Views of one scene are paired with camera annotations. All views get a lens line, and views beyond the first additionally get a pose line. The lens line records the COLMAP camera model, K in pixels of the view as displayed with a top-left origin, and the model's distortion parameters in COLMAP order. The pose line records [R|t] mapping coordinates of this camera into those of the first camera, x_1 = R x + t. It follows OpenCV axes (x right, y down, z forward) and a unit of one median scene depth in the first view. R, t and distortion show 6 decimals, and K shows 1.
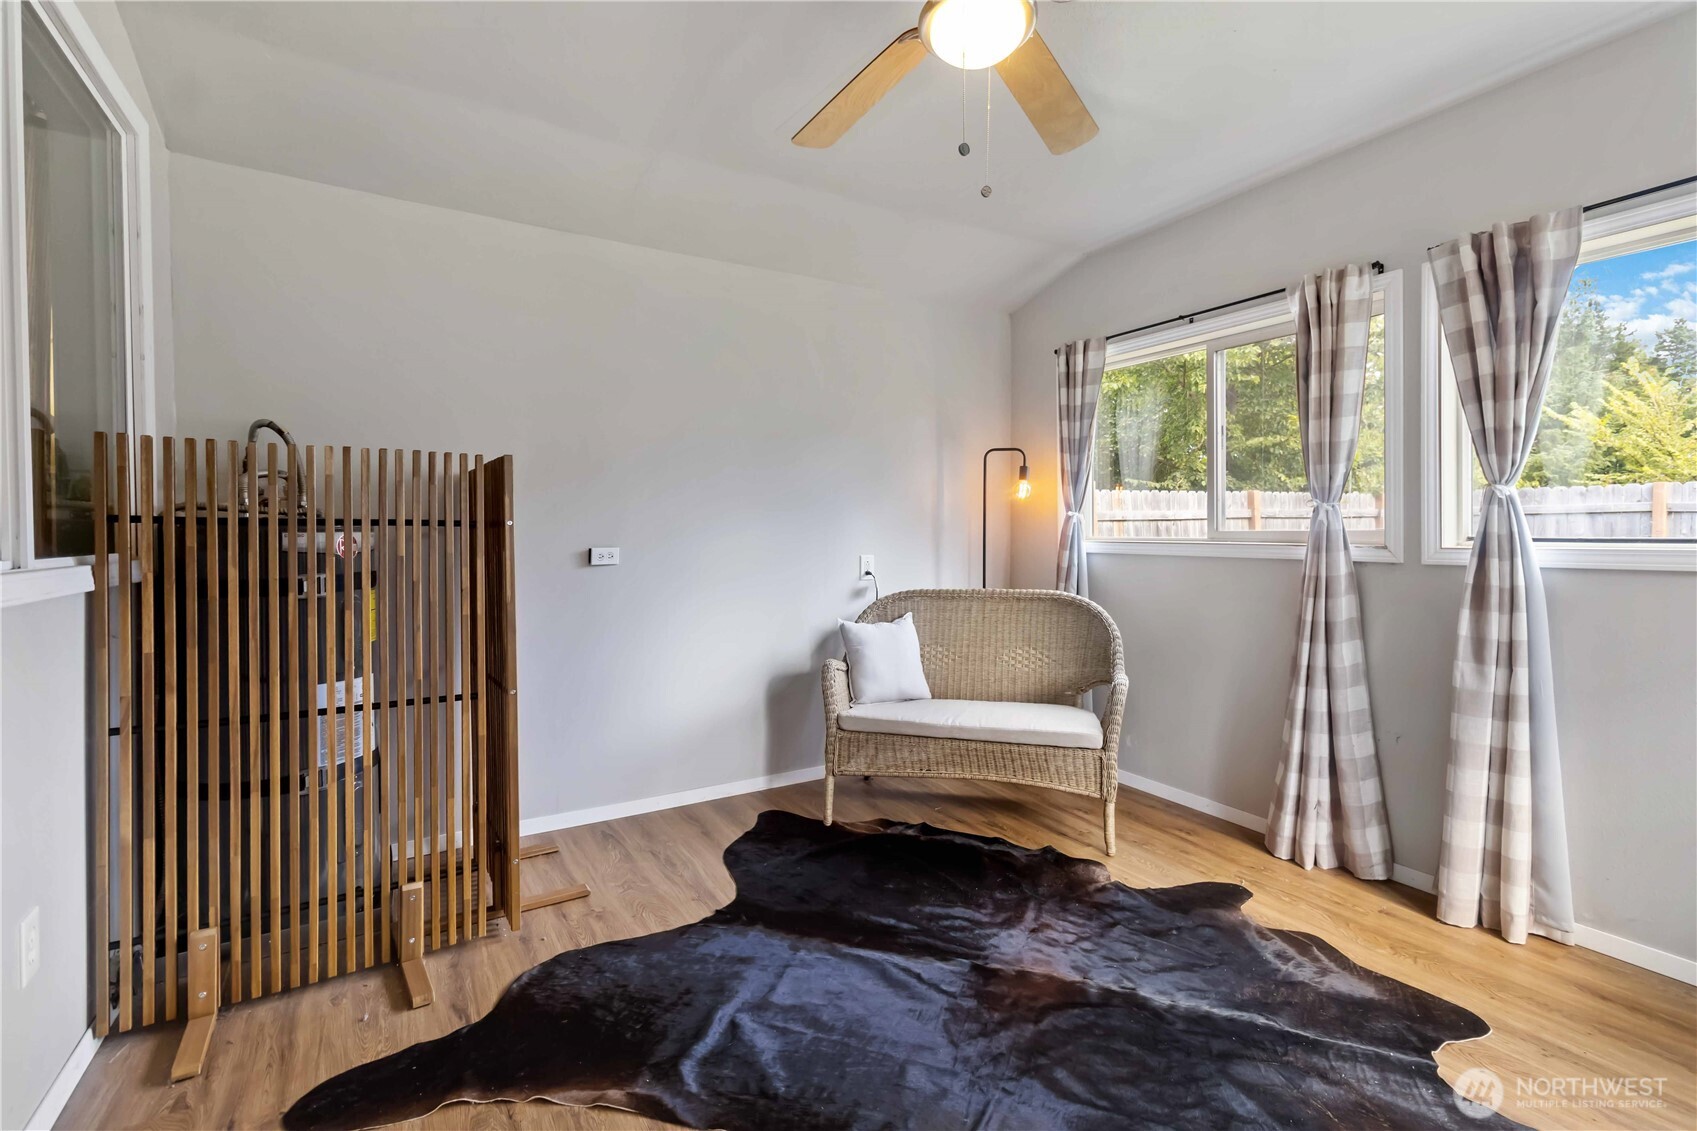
lens RADIAL K [[792.1, 0, 860.6], [0, 792.1, 542.1], [0, 0, 1]] dist [0.002743, 0.000396]
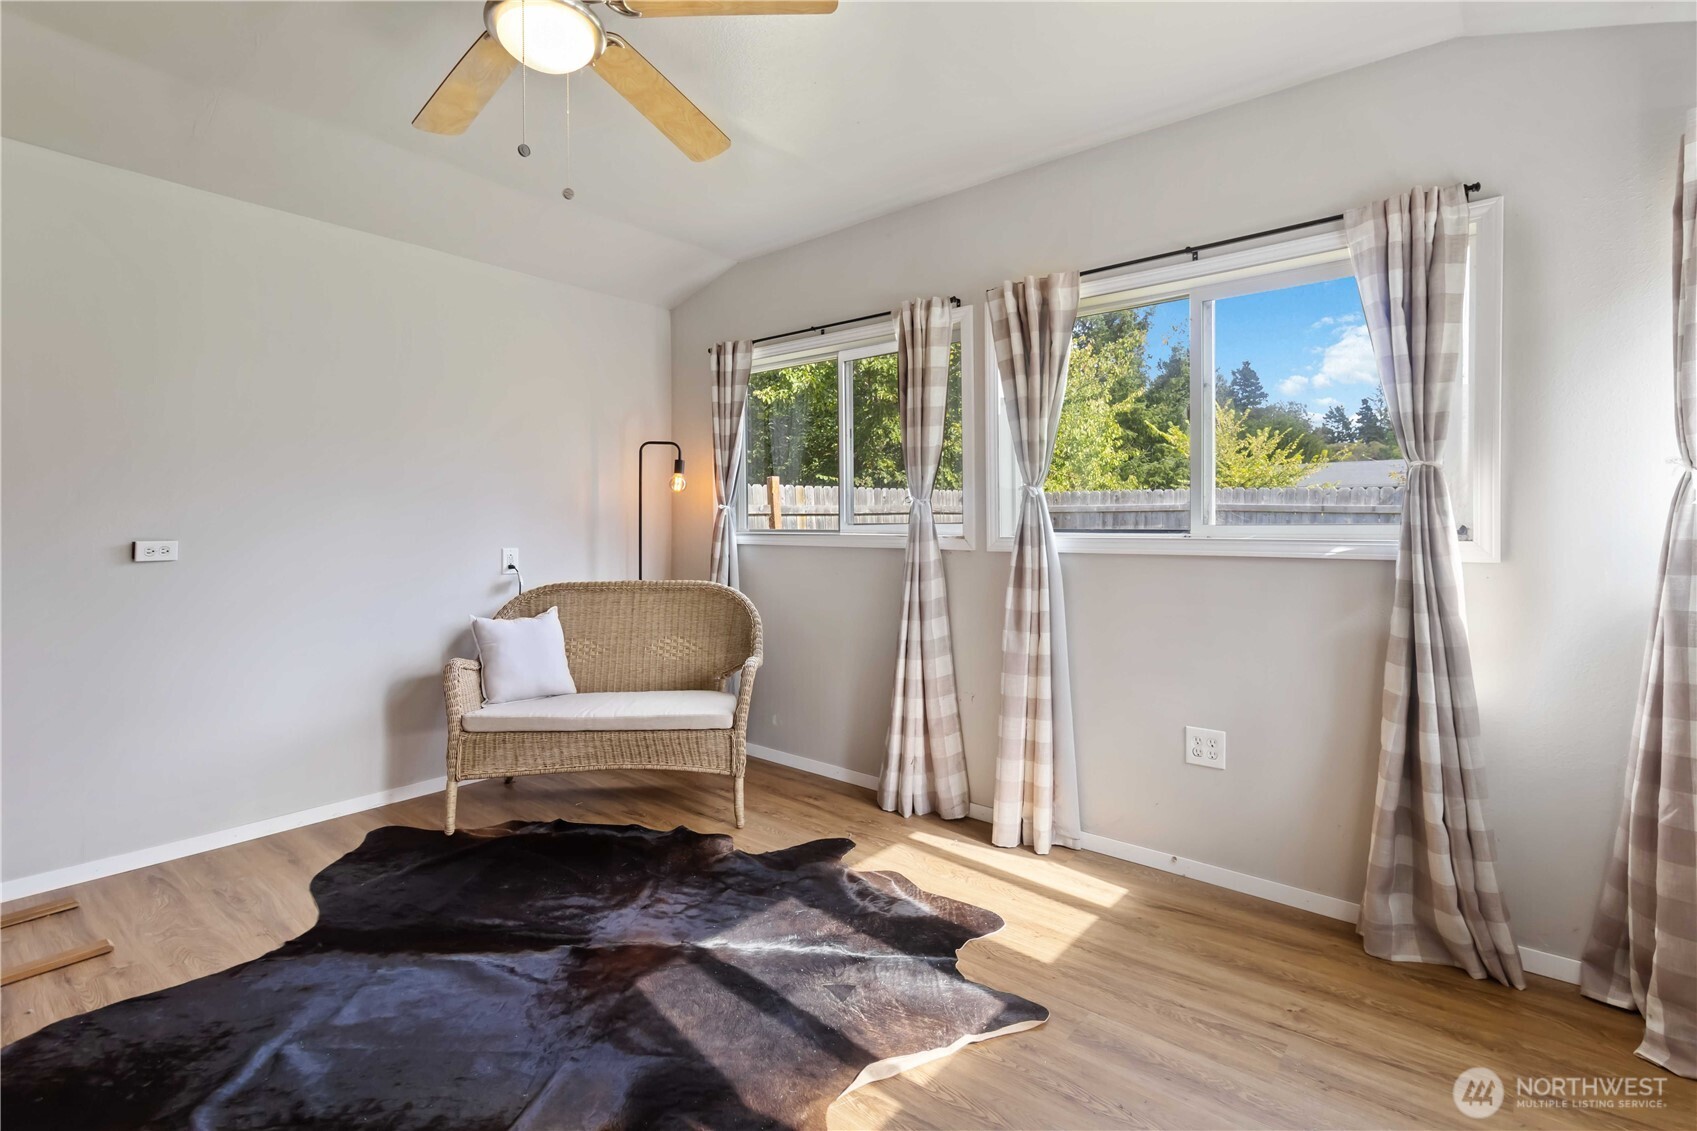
lens RADIAL K [[799.4, 0, 863.9], [0, 799.4, 532.3], [0, 0, 1]] dist [0.000634, 0.000203]
pose [[0.939736, -0.000672, 0.341900, 0.110309], [0.002147, 0.999990, -0.003935, 0.003173], [-0.341893, 0.004432, 0.939728, -0.072080]]
